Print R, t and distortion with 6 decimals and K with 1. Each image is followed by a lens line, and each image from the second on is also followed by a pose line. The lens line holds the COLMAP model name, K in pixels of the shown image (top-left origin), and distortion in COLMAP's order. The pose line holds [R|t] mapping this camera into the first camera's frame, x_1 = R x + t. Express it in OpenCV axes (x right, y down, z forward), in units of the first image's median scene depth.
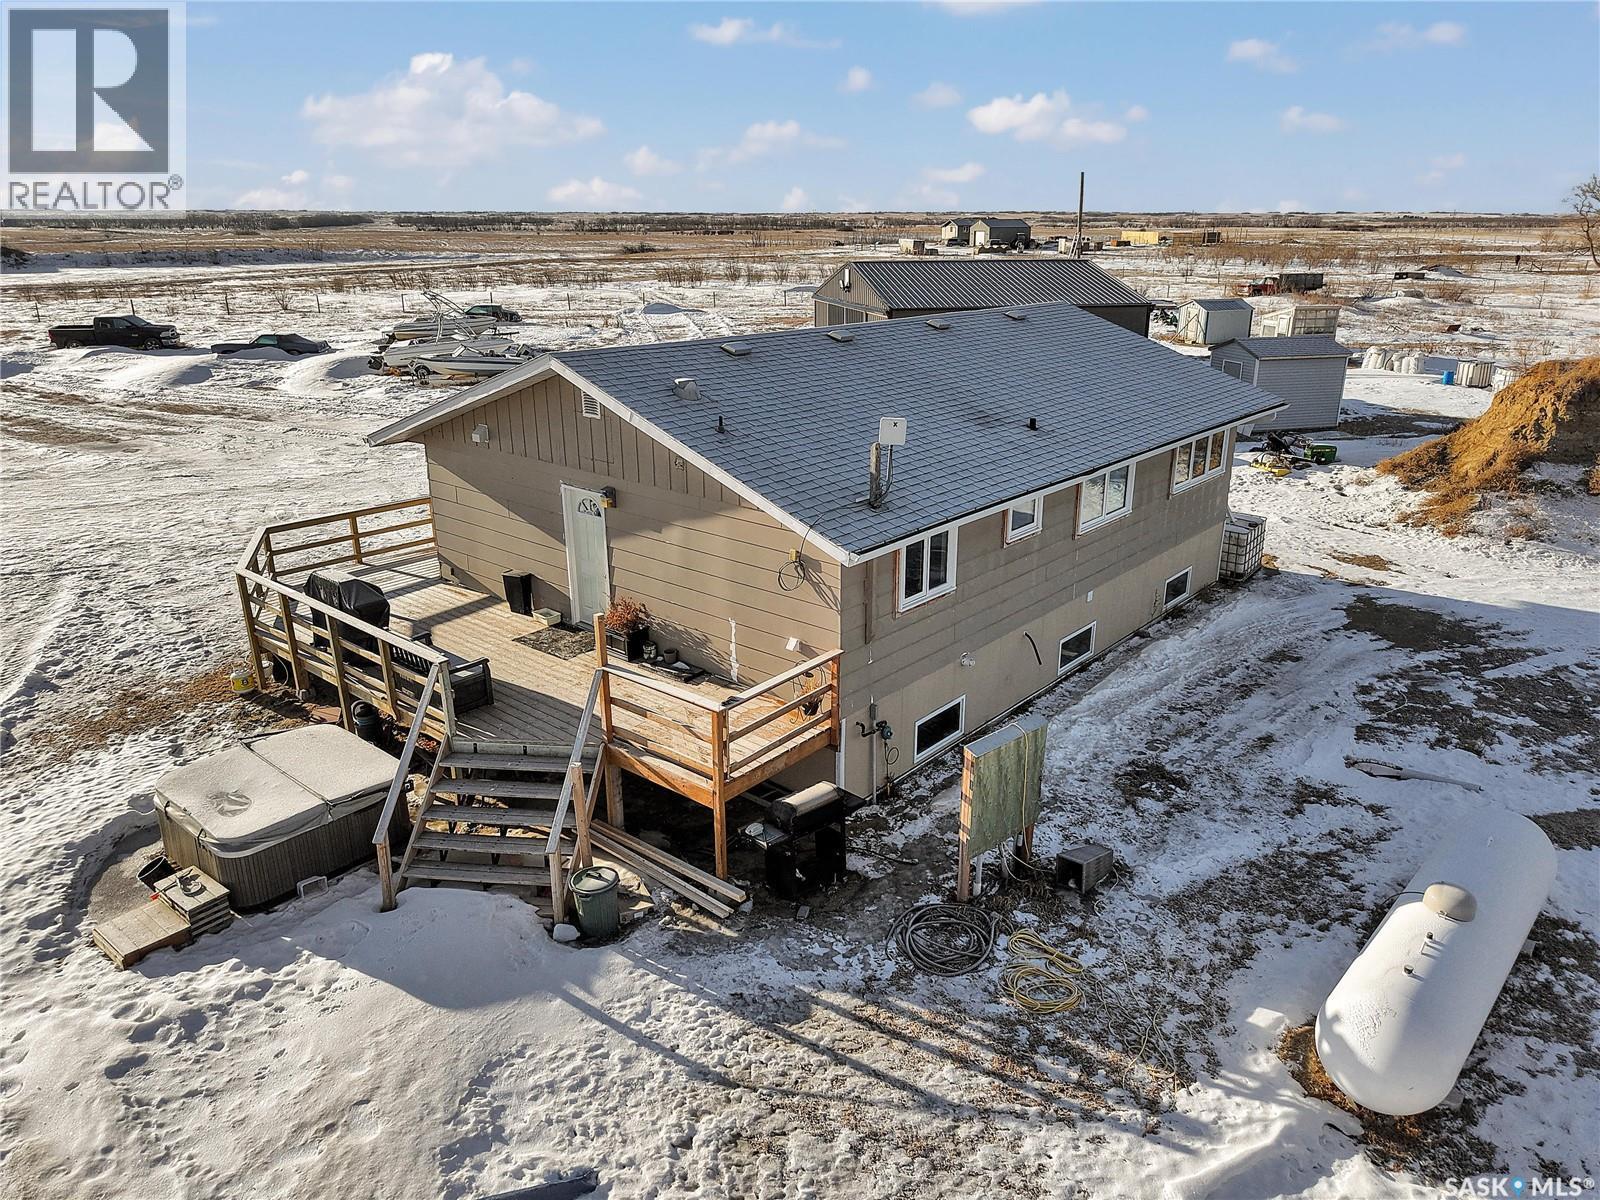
lens RADIAL K [[1064.0, 0, 800.0], [0, 1064.0, 600.0], [0, 0, 1]] dist [0.005232, -0.000275]
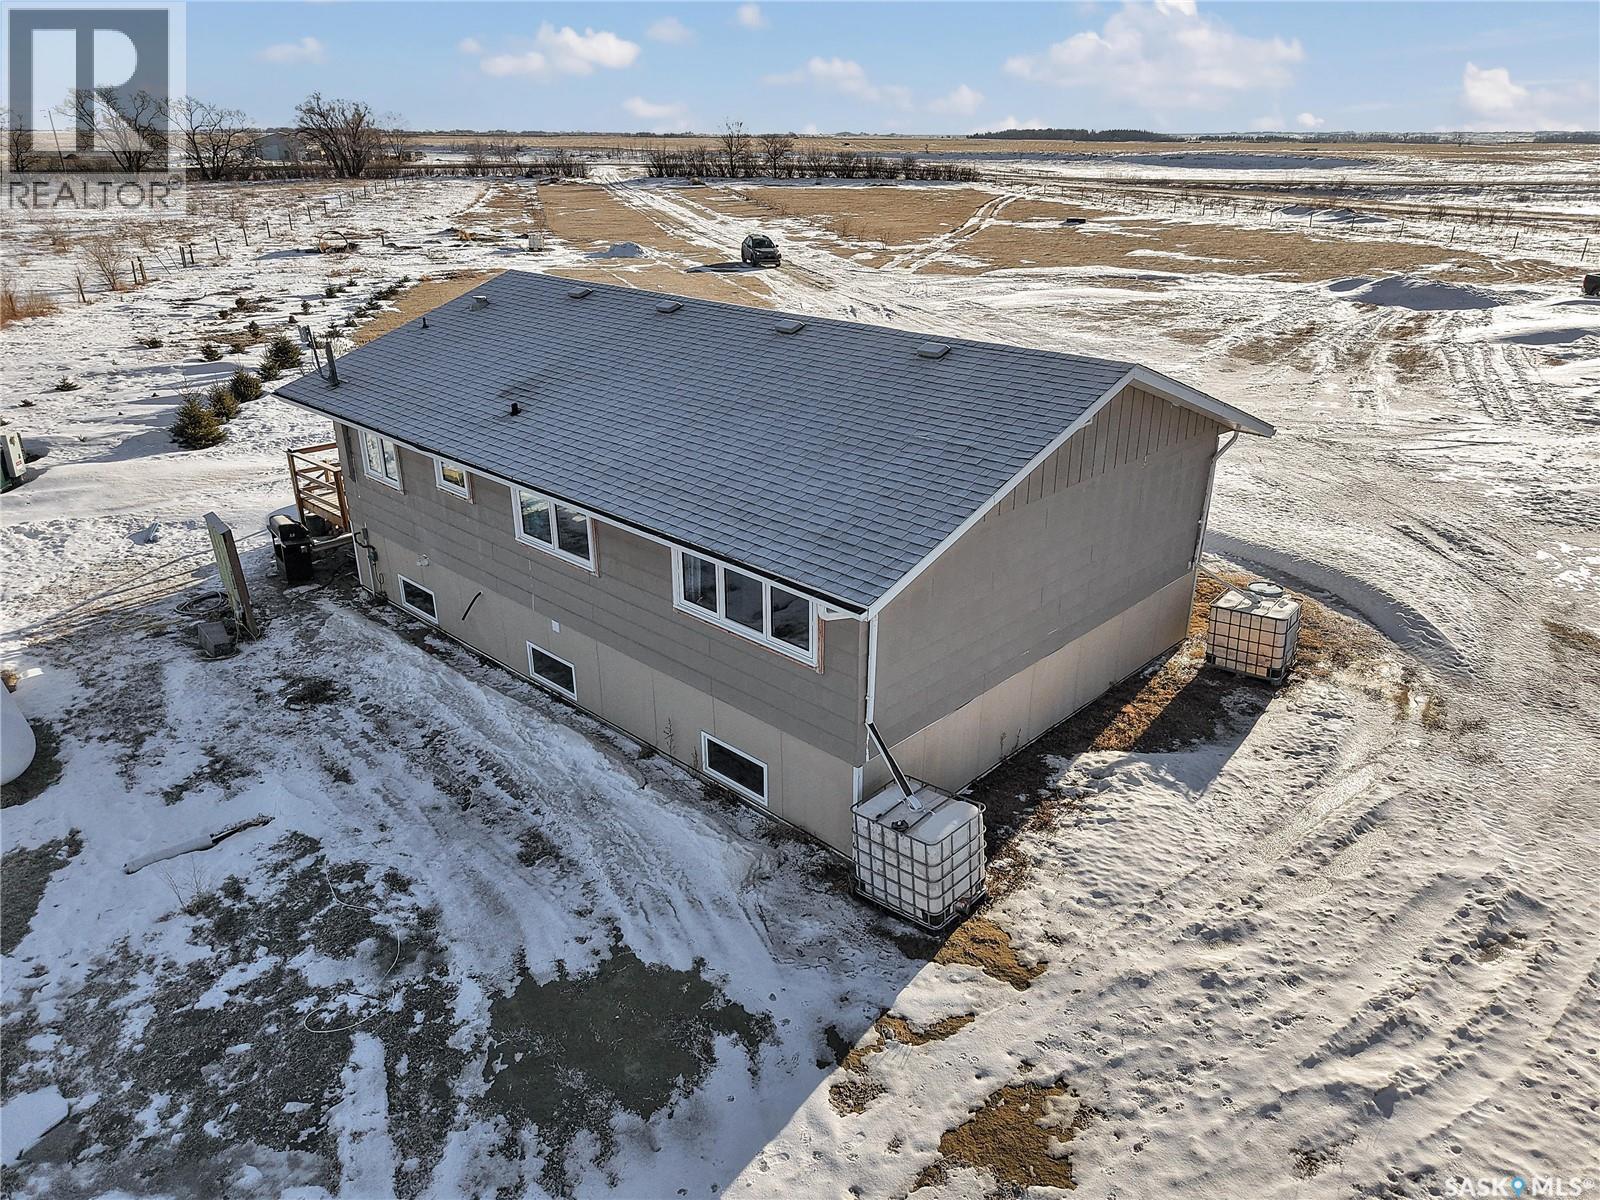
lens RADIAL K [[1064.0, 0, 800.0], [0, 1064.0, 600.0], [0, 0, 1]] dist [0.005232, -0.000275]
pose [[-0.033221, 0.396270, -0.917533, 1.098675], [-0.336162, 0.860122, 0.383647, -0.441499], [0.941218, 0.321185, 0.104637, 1.115250]]
